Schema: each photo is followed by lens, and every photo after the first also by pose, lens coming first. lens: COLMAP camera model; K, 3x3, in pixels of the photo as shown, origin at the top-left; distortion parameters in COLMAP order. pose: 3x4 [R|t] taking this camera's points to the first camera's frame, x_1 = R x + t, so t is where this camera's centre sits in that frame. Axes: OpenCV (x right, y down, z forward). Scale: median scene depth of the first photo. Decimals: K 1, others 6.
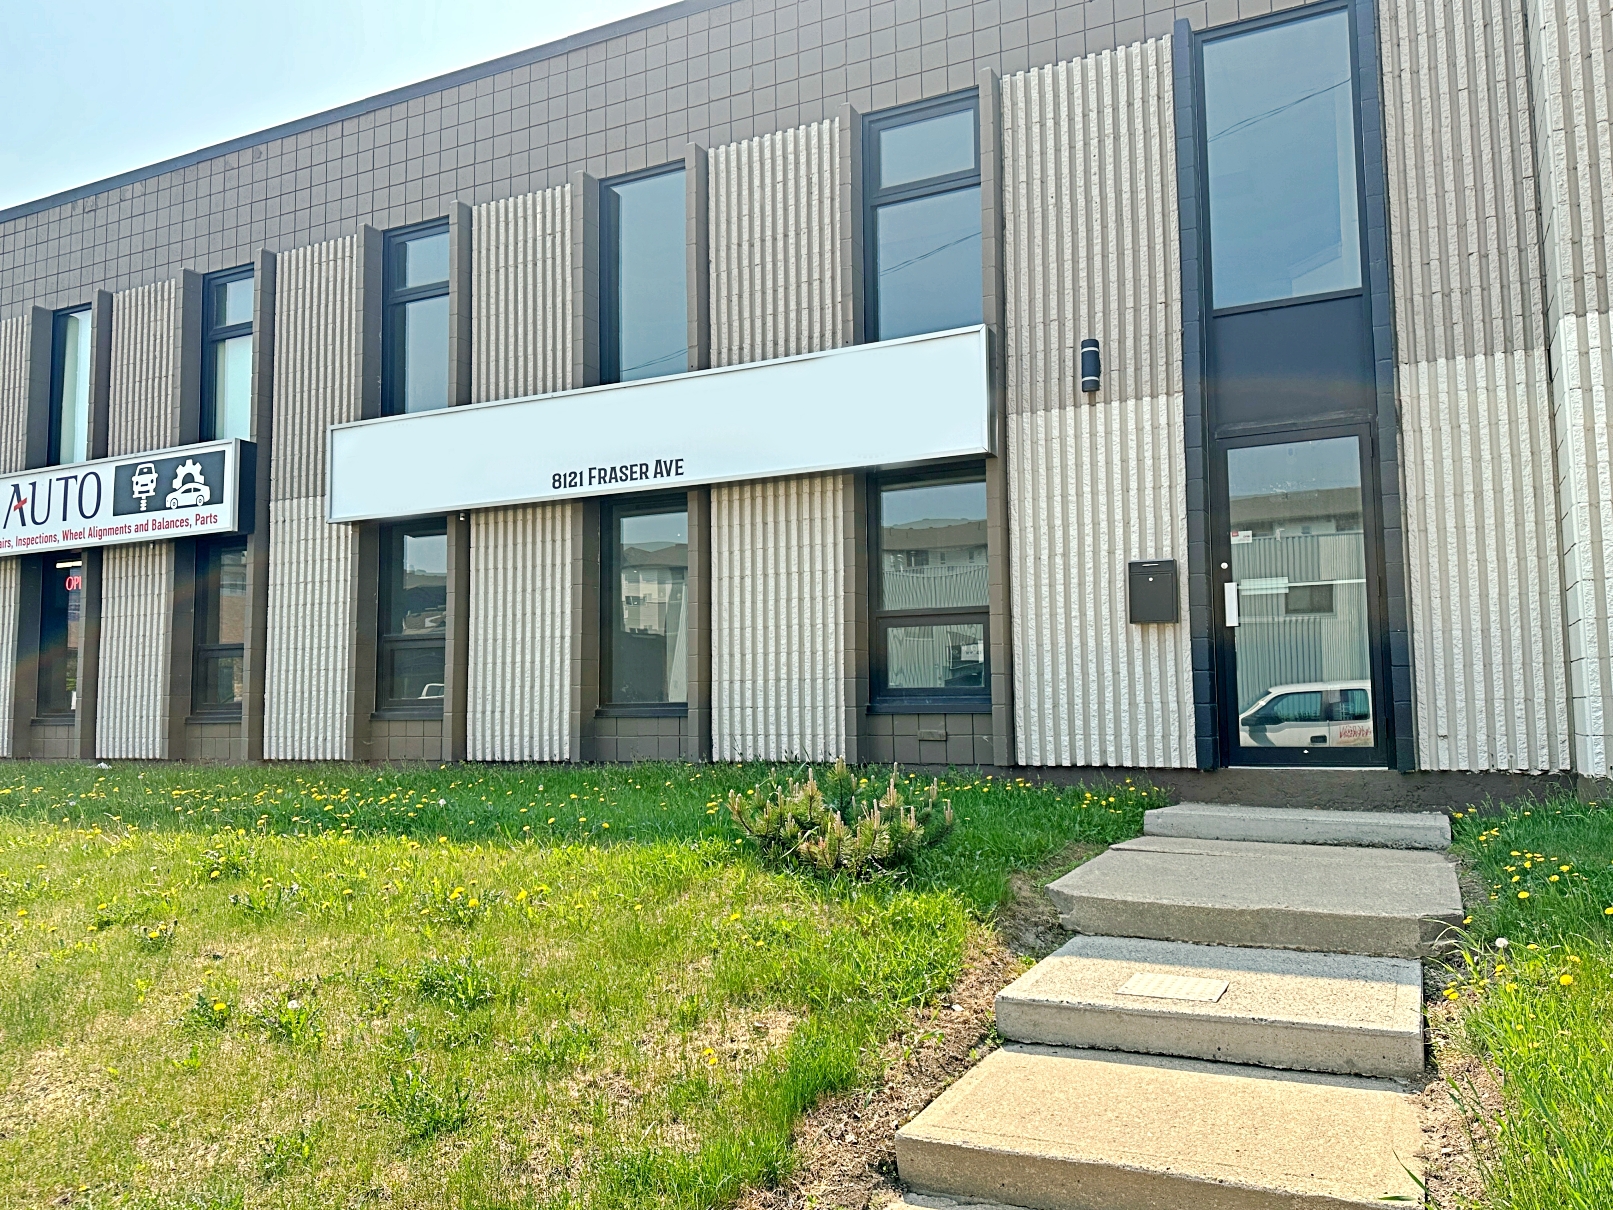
lens RADIAL K [[1237.1, 0, 806.5], [0, 1237.1, 605.0], [0, 0, 1]] dist [0.145584, -0.243724]
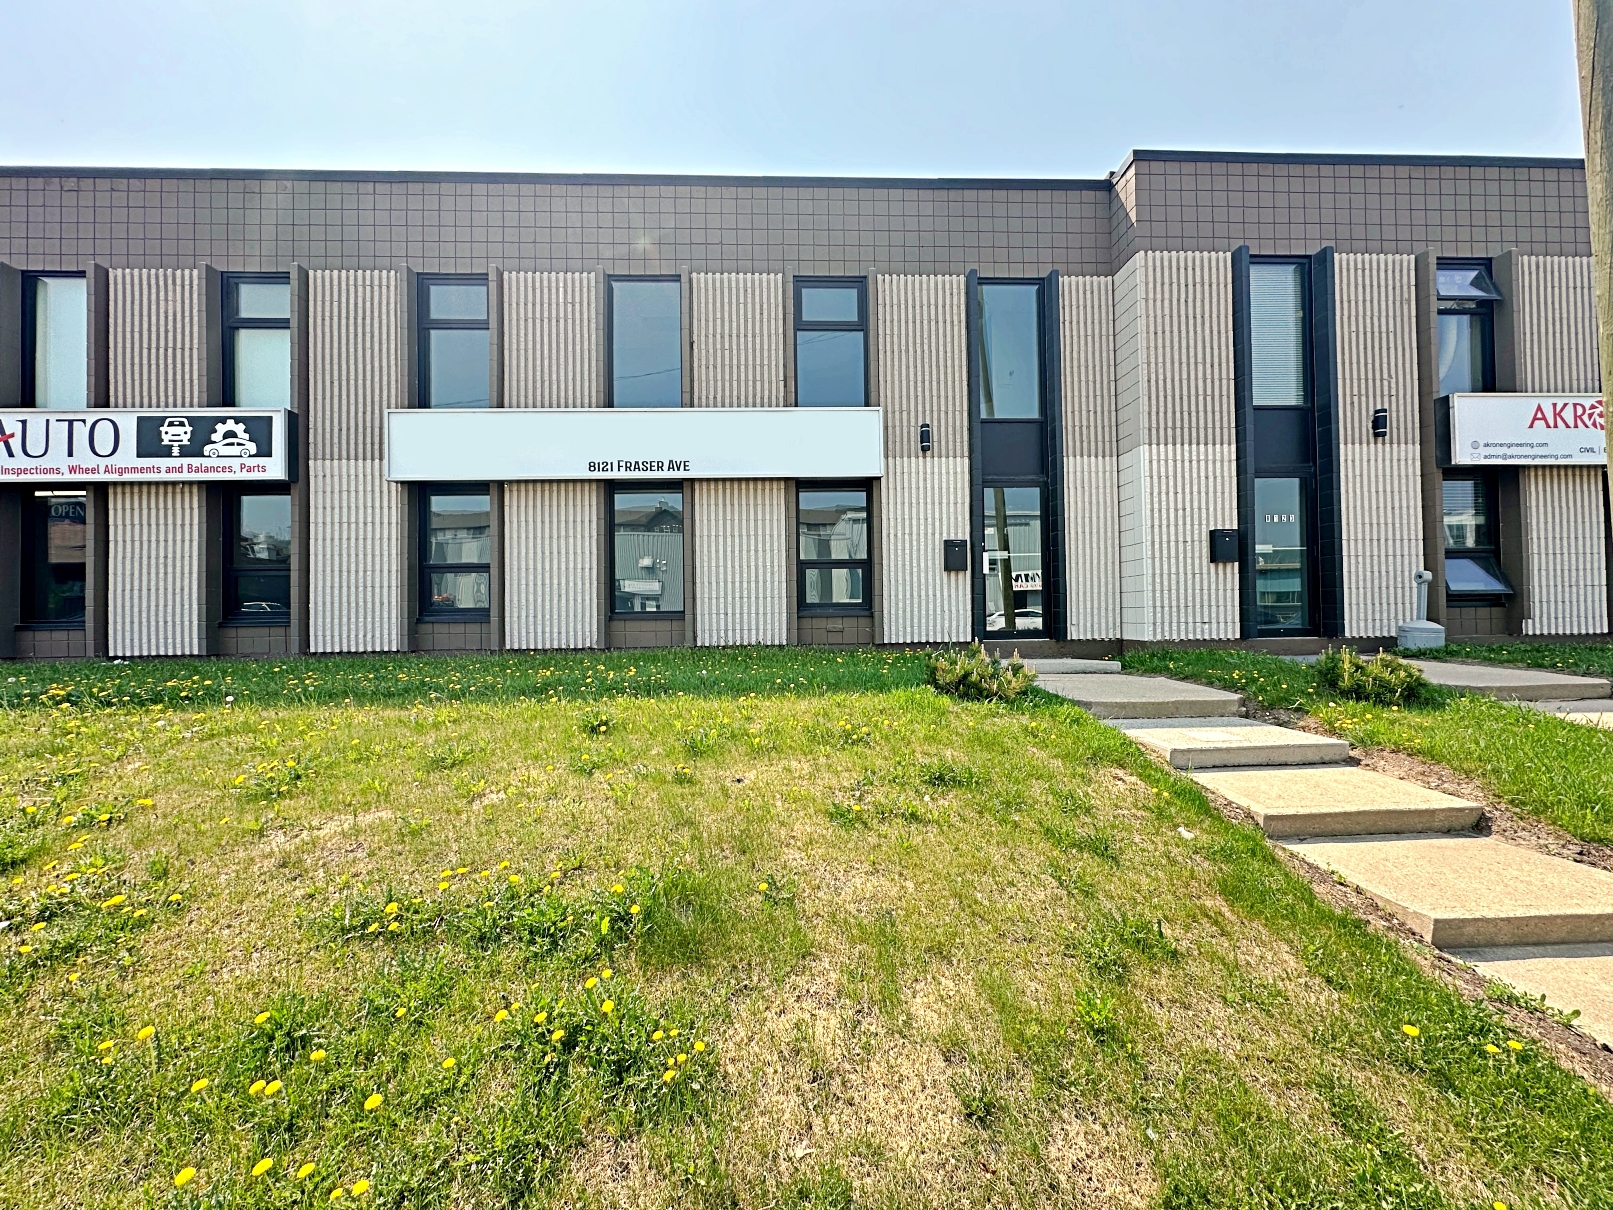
lens RADIAL K [[637.8, 0, 806.7], [0, 637.8, 609.3], [0, 0, 1]] dist [-0.002374, -0.000240]
pose [[0.872449, 0.002549, 0.488698, -0.346878], [-0.036233, 0.997572, 0.059482, 0.019180], [-0.487360, -0.069602, 0.870423, 0.172715]]
